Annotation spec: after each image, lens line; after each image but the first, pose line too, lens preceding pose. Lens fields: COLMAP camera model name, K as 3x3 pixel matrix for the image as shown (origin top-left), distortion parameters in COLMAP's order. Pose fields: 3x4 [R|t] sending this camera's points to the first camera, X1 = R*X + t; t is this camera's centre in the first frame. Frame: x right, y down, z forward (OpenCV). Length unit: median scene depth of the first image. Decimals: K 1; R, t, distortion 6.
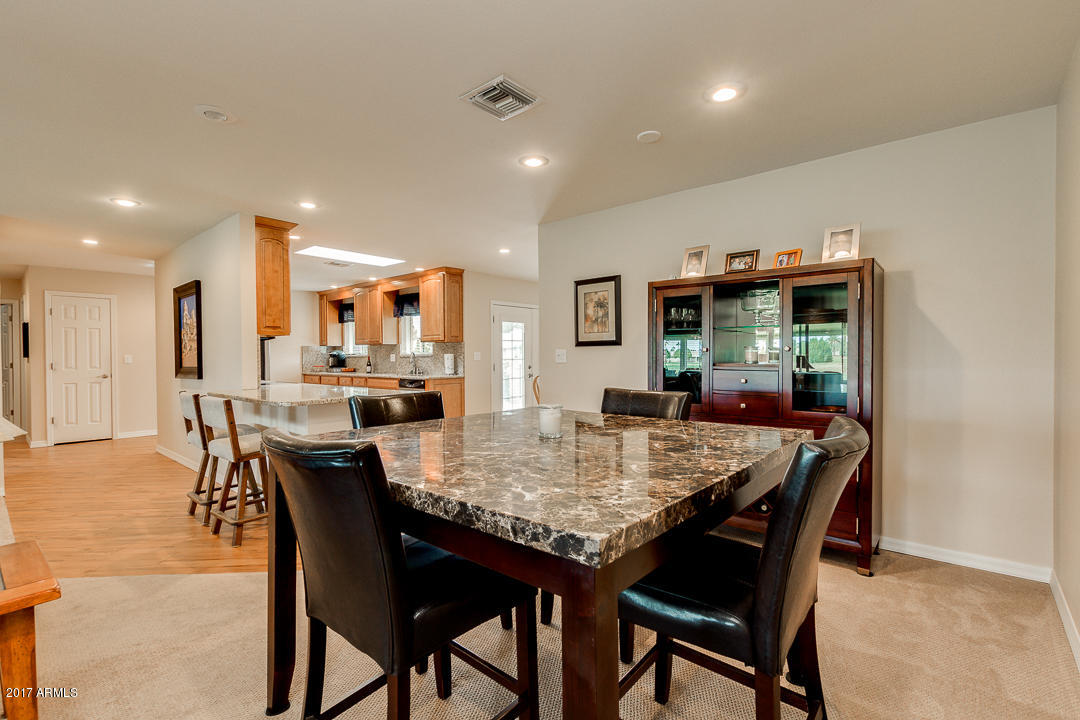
lens RADIAL K [[497.1, 0, 541.8], [0, 497.1, 362.5], [0, 0, 1]] dist [-0.000446, -0.000595]
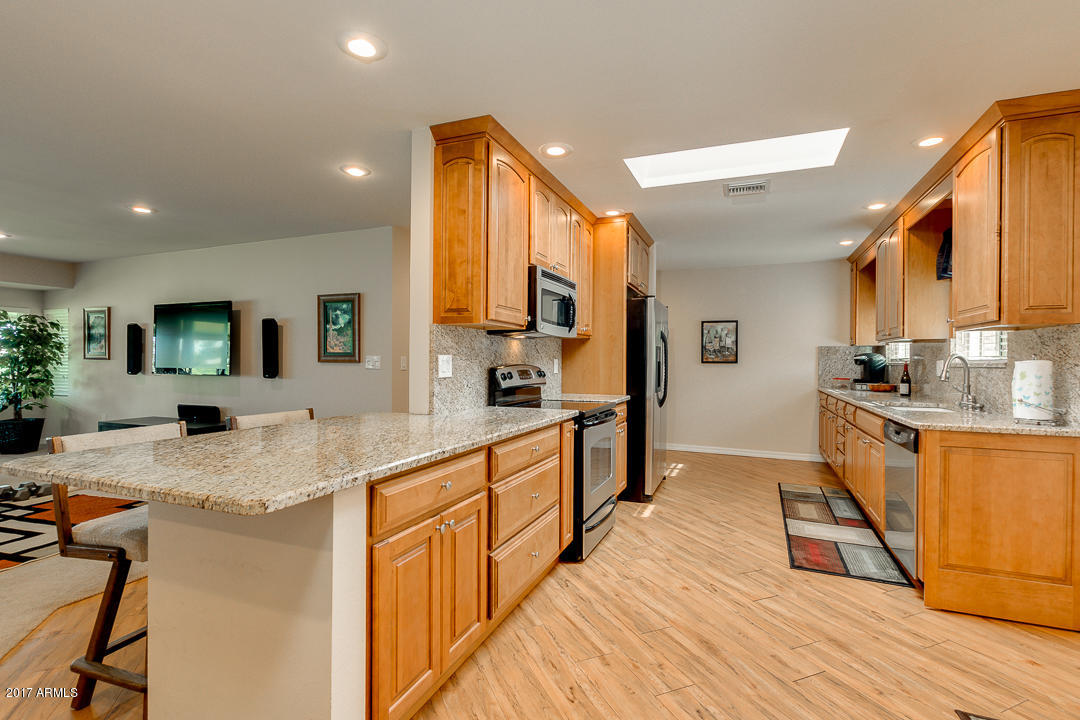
lens RADIAL K [[505.2, 0, 543.2], [0, 505.2, 361.5], [0, 0, 1]] dist [-0.001140, 0.000039]
pose [[0.329648, 0.011770, -0.944031, 0.023008], [-0.022116, 0.999744, 0.004742, -0.010062], [0.943845, 0.019315, 0.329823, 0.508498]]
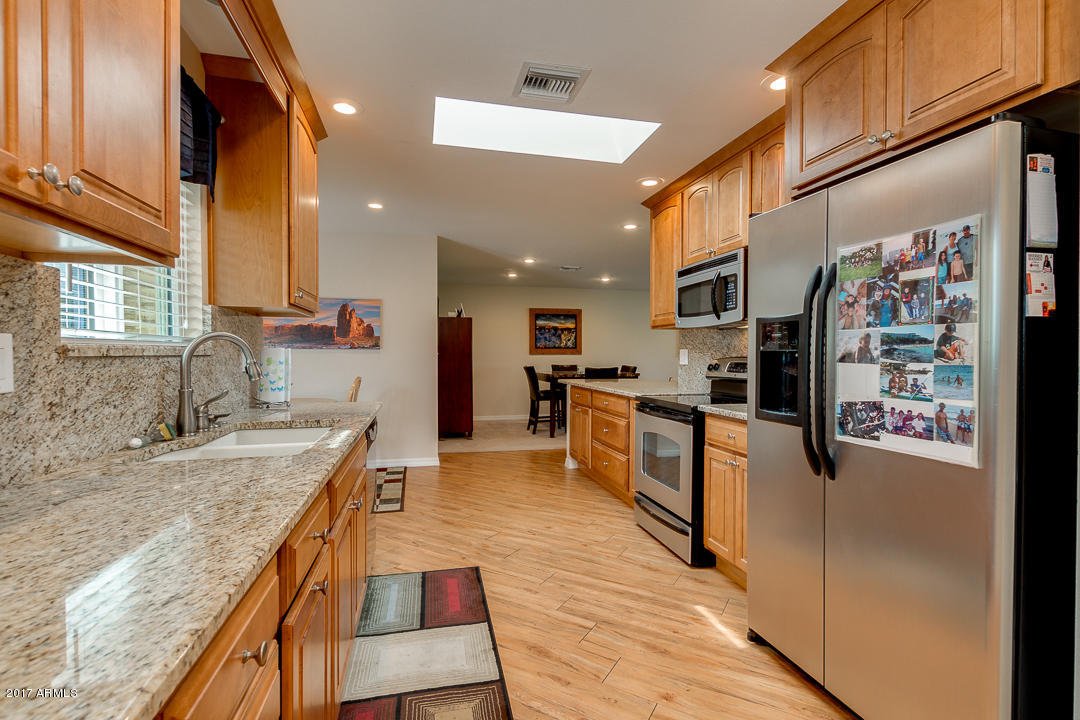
lens RADIAL K [[497.1, 0, 541.8], [0, 497.1, 362.5], [0, 0, 1]] dist [-0.000446, -0.000595]
pose [[-0.820262, -0.004566, 0.571970, -0.483426], [0.010434, 0.999682, 0.022945, -0.011209], [-0.571893, 0.024789, -0.819953, 1.044424]]
